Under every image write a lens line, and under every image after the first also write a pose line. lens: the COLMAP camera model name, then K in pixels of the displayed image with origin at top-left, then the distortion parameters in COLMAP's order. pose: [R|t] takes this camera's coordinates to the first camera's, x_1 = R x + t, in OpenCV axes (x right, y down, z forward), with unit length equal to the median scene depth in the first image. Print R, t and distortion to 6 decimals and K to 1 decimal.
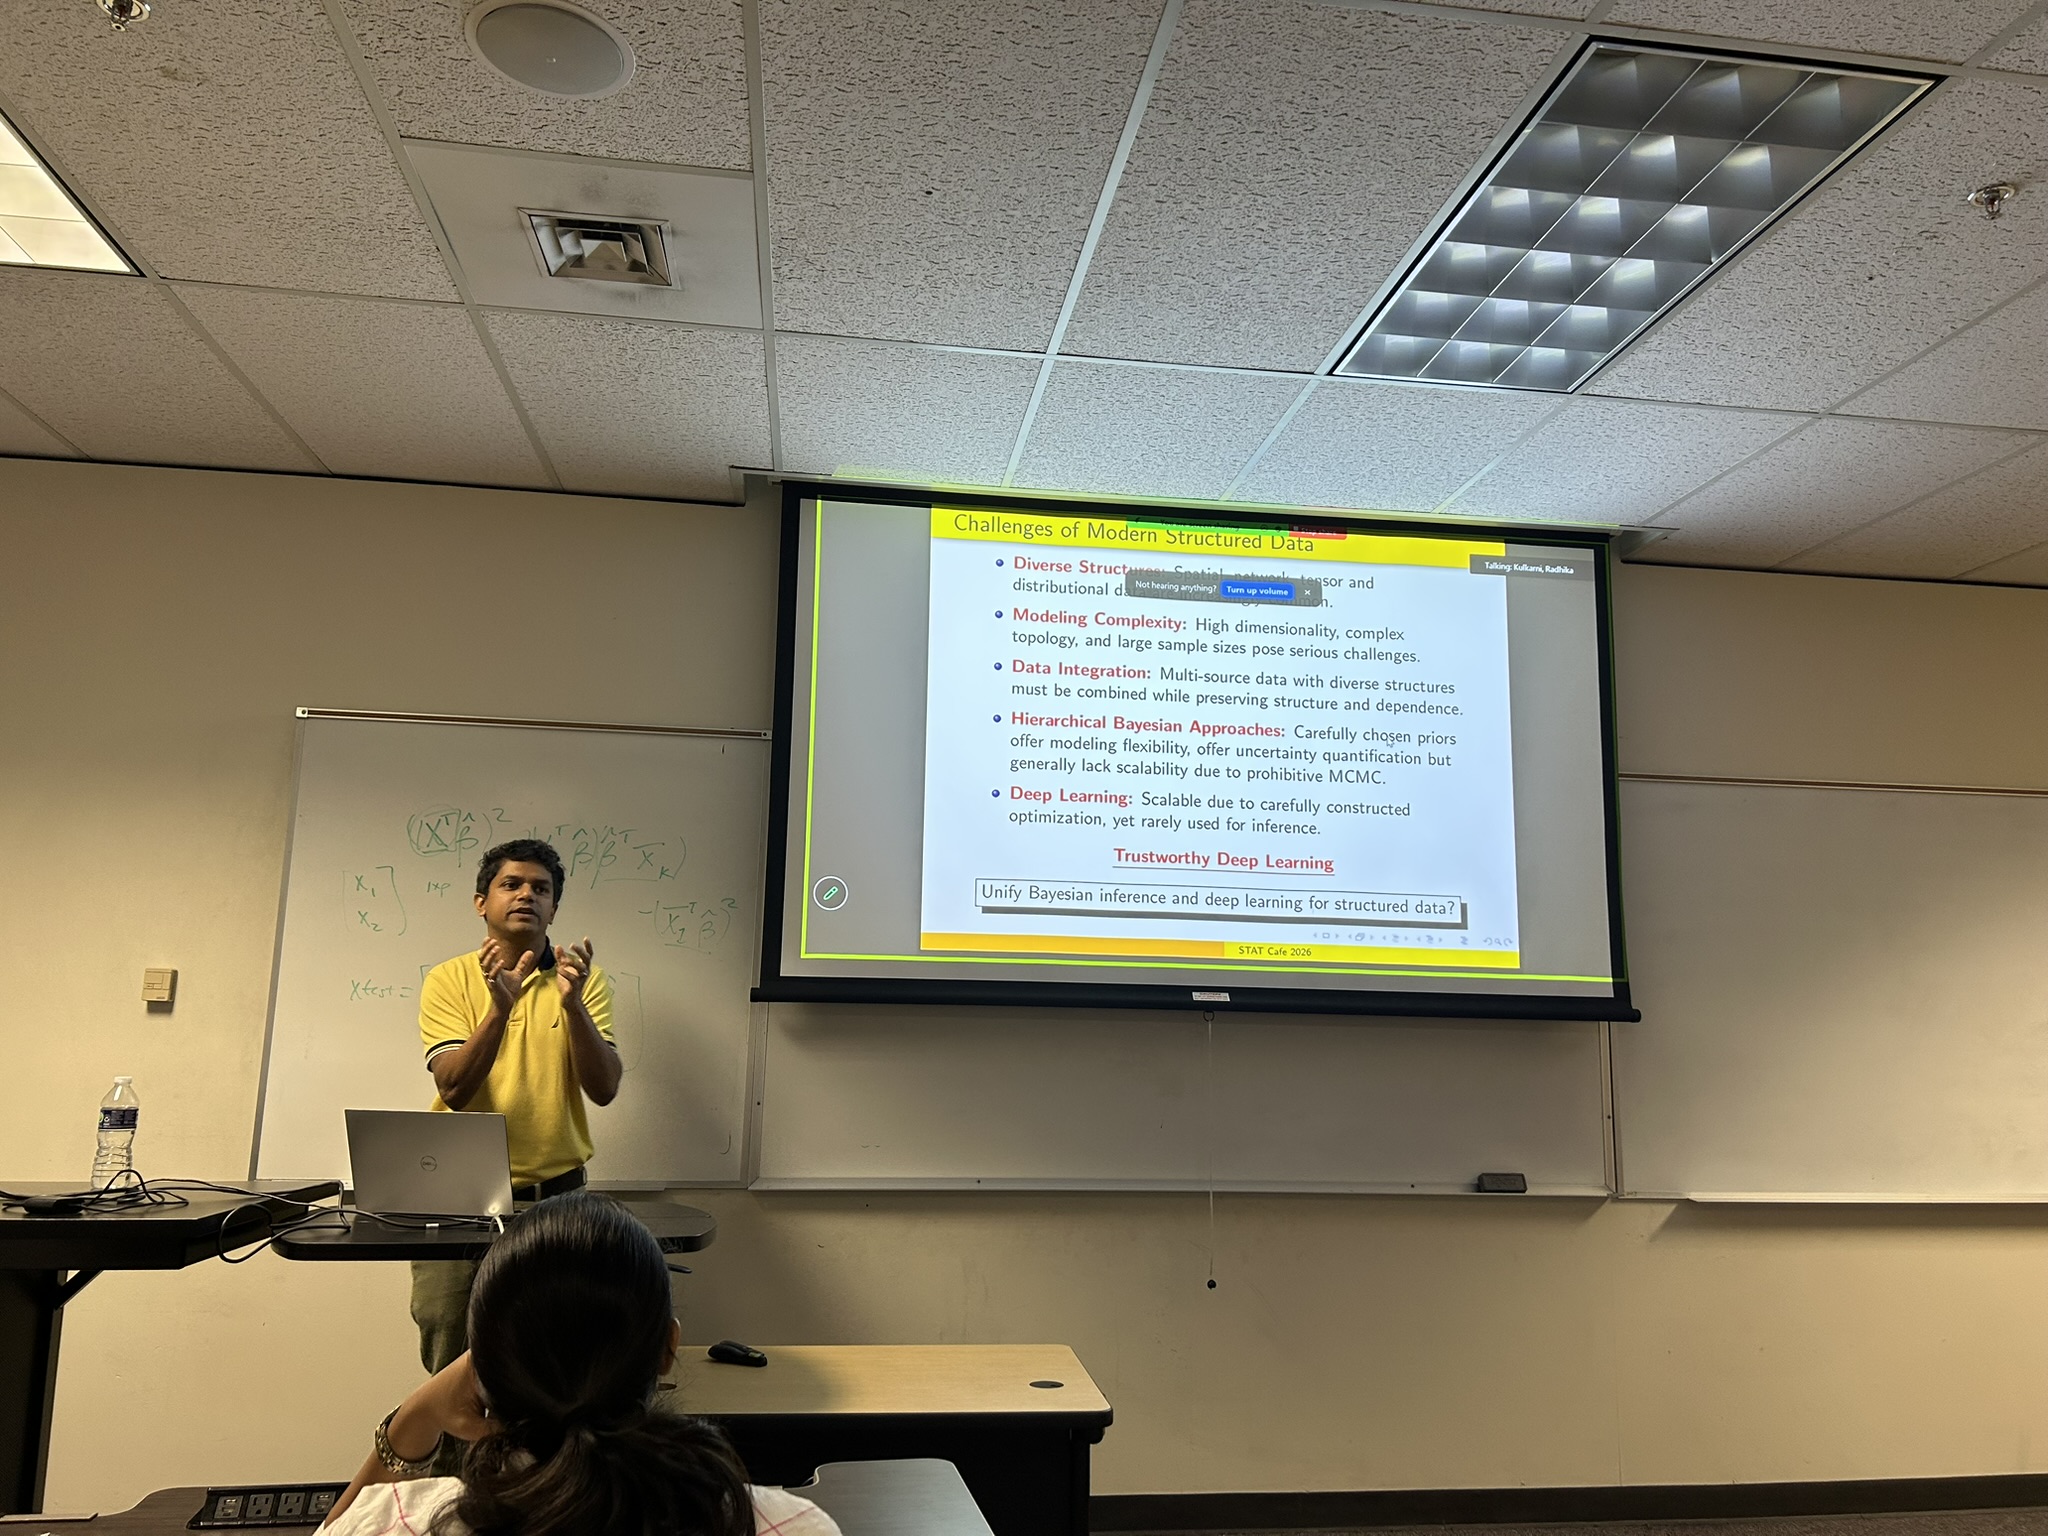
lens RADIAL K [[1543.5, 0, 1030.5], [0, 1543.5, 791.8], [0, 0, 1]] dist [0.059159, -0.059855]
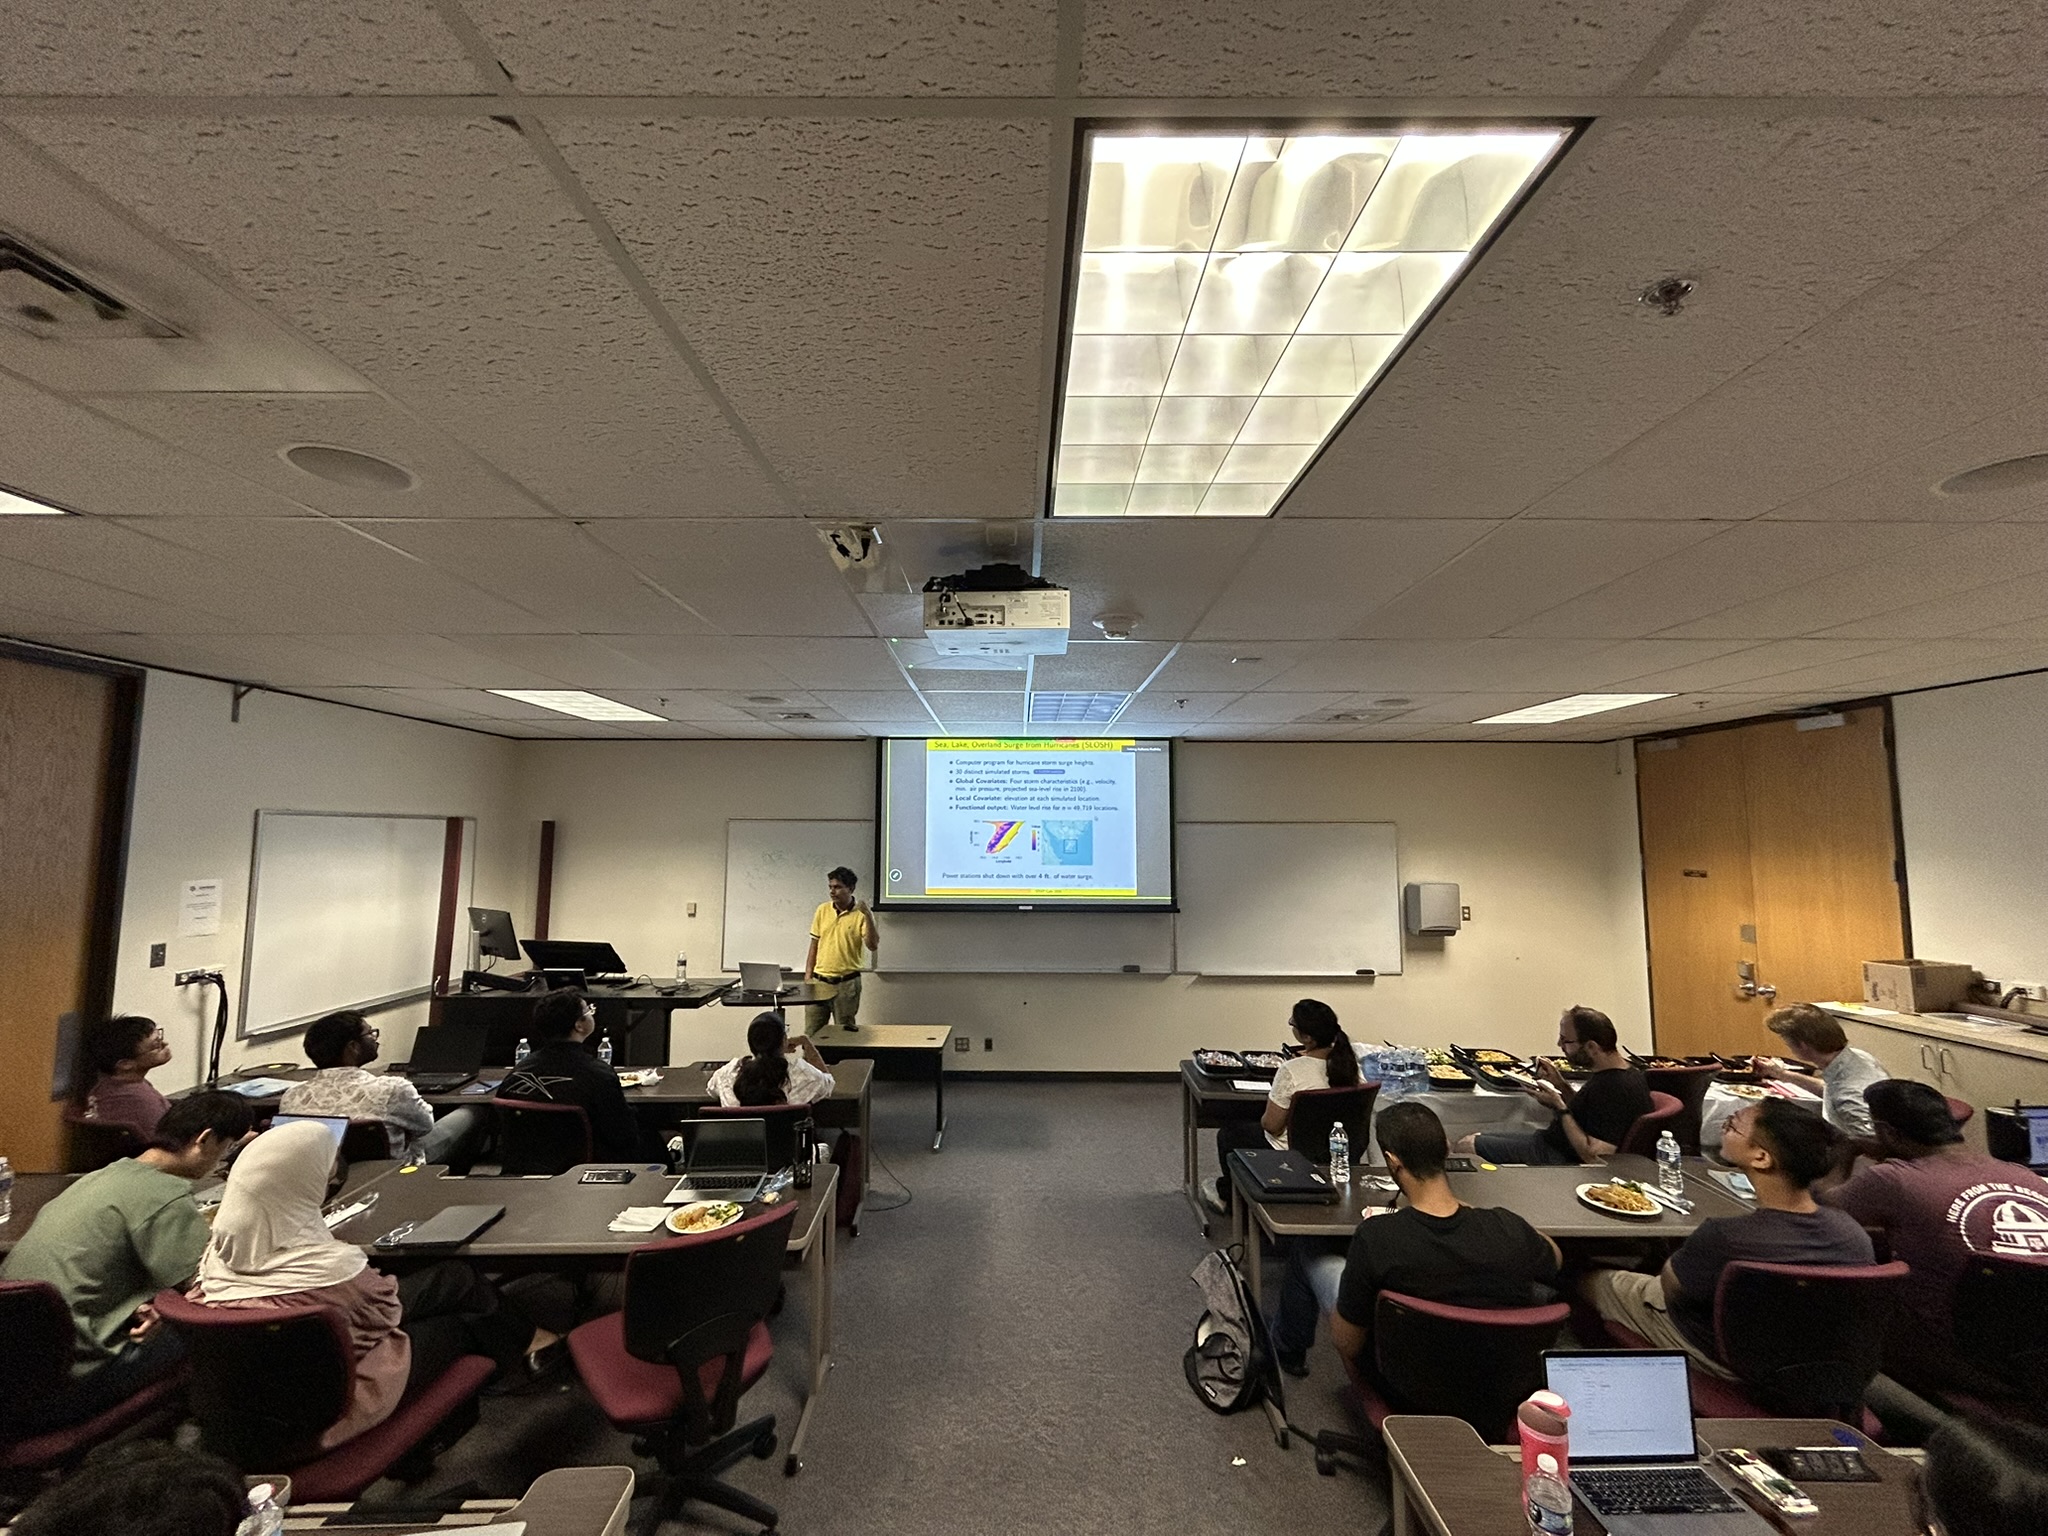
lens RADIAL K [[832.0, 0, 1015.5], [0, 832.0, 774.7], [0, 0, 1]] dist [-0.000663, 0.000856]
pose [[0.989695, -0.026386, -0.140739, 0.409038], [0.036968, 0.996638, 0.073111, -0.296196], [0.138337, -0.077560, 0.987344, -0.671128]]
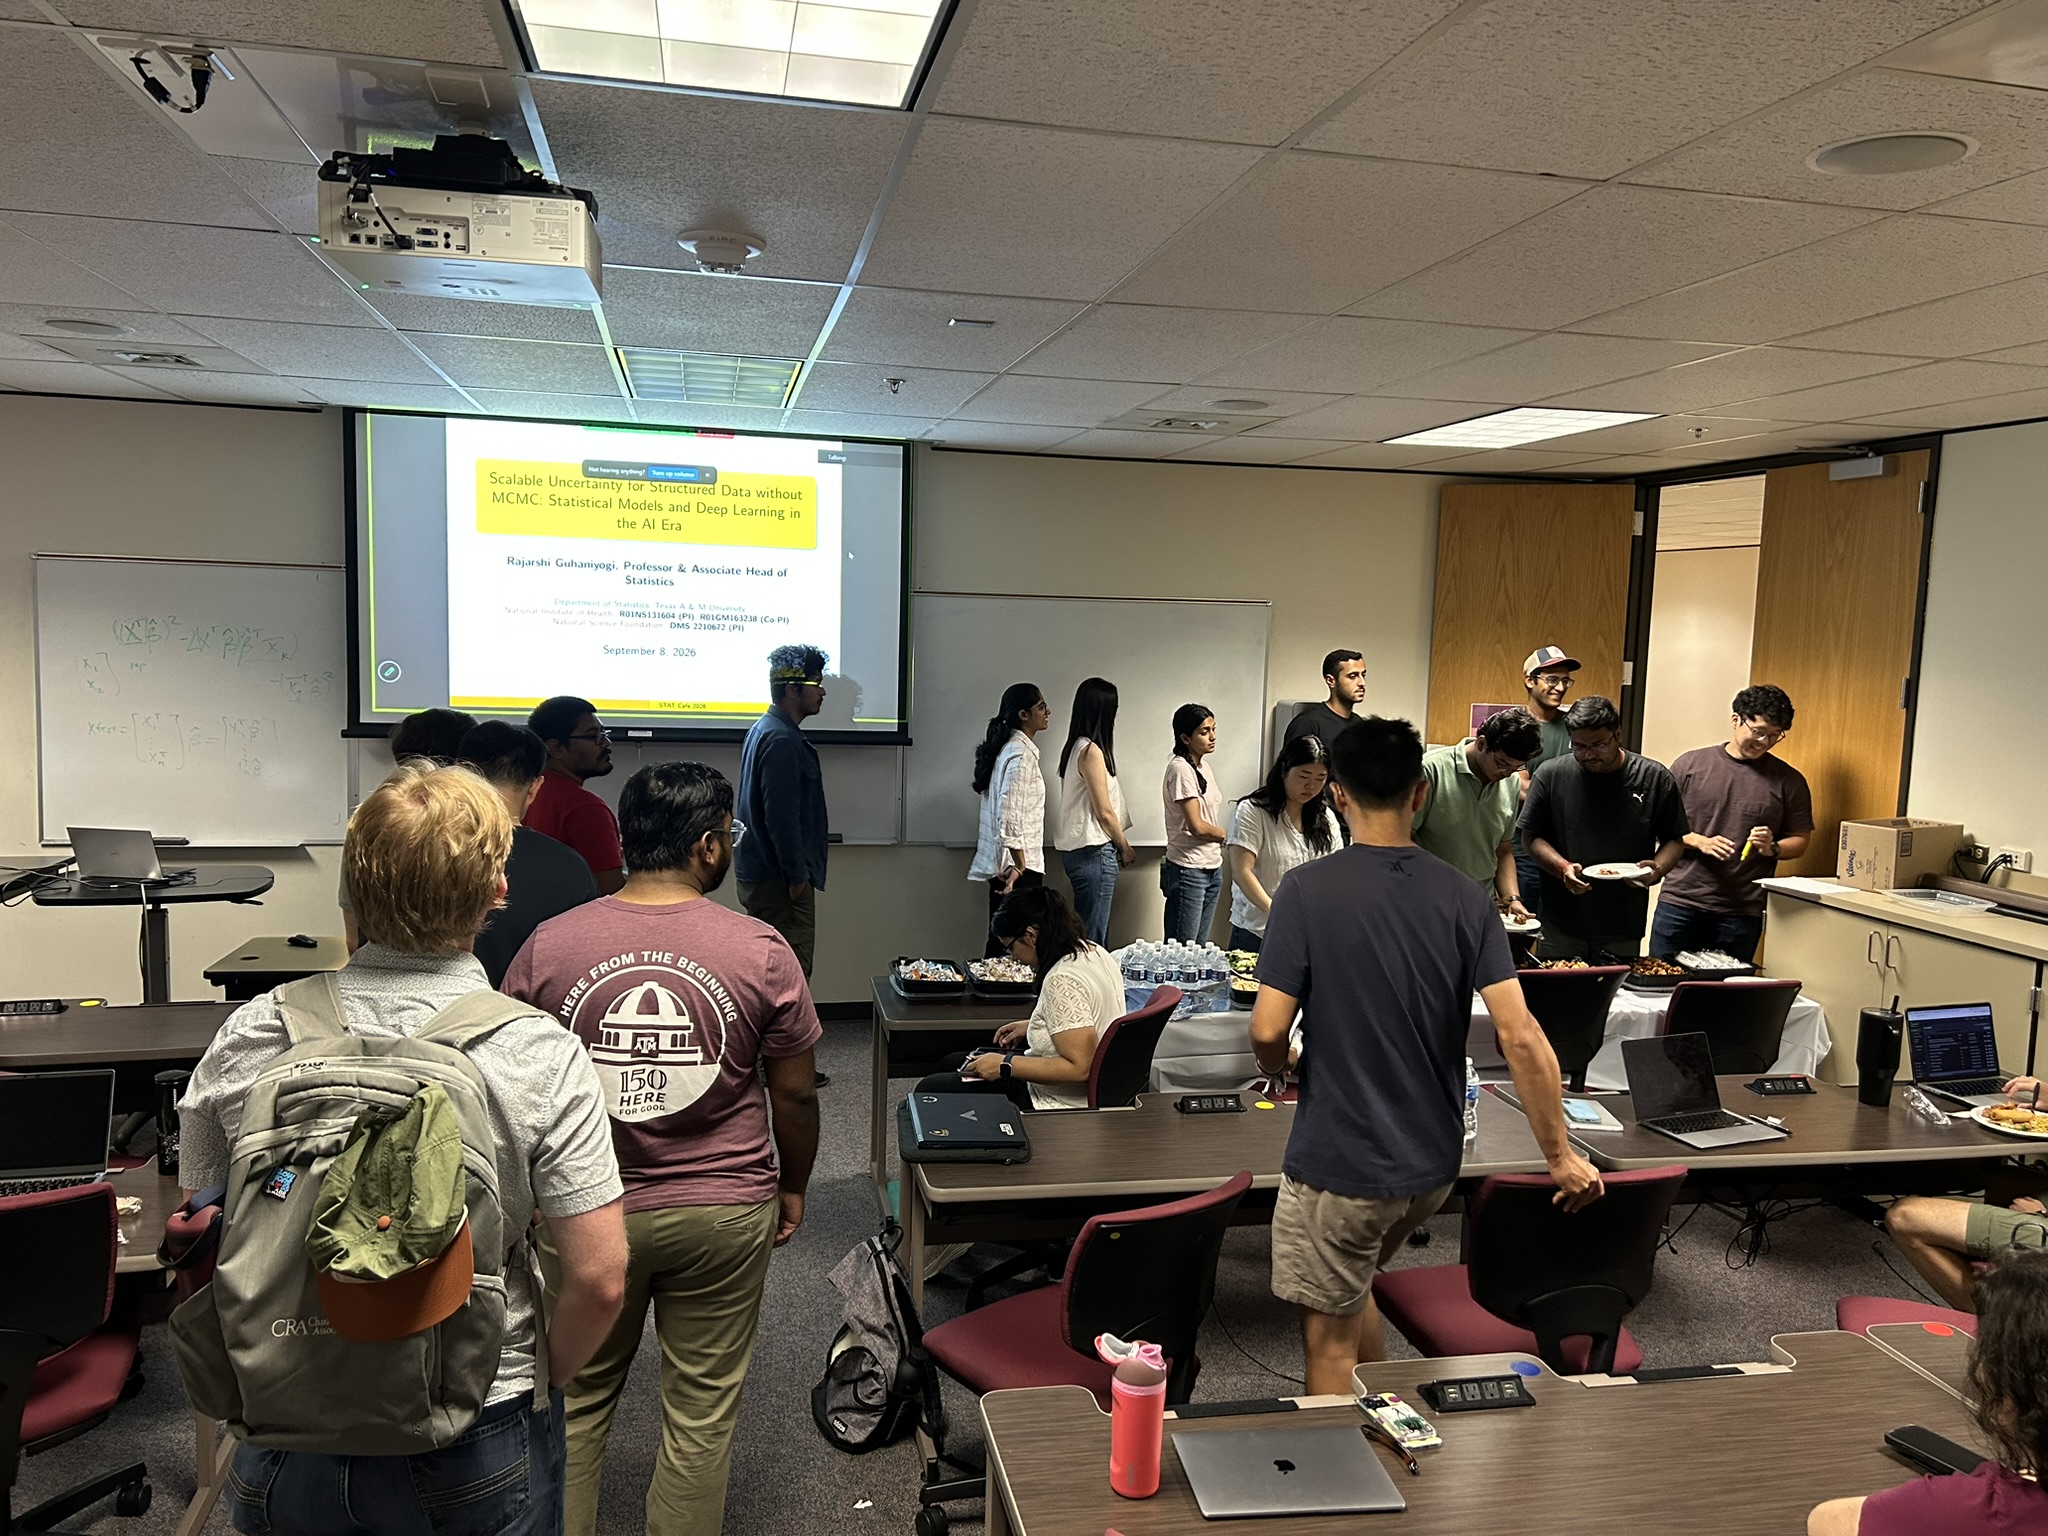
lens RADIAL K [[1557.2, 0, 1068.8], [0, 1557.2, 785.9], [0, 0, 1]] dist [0.036838, -0.049523]
pose [[0.996321, 0.004671, 0.085573, 0.539214], [-0.027397, 0.963476, 0.266389, -0.338339], [-0.081203, -0.267753, 0.960059, -0.816868]]
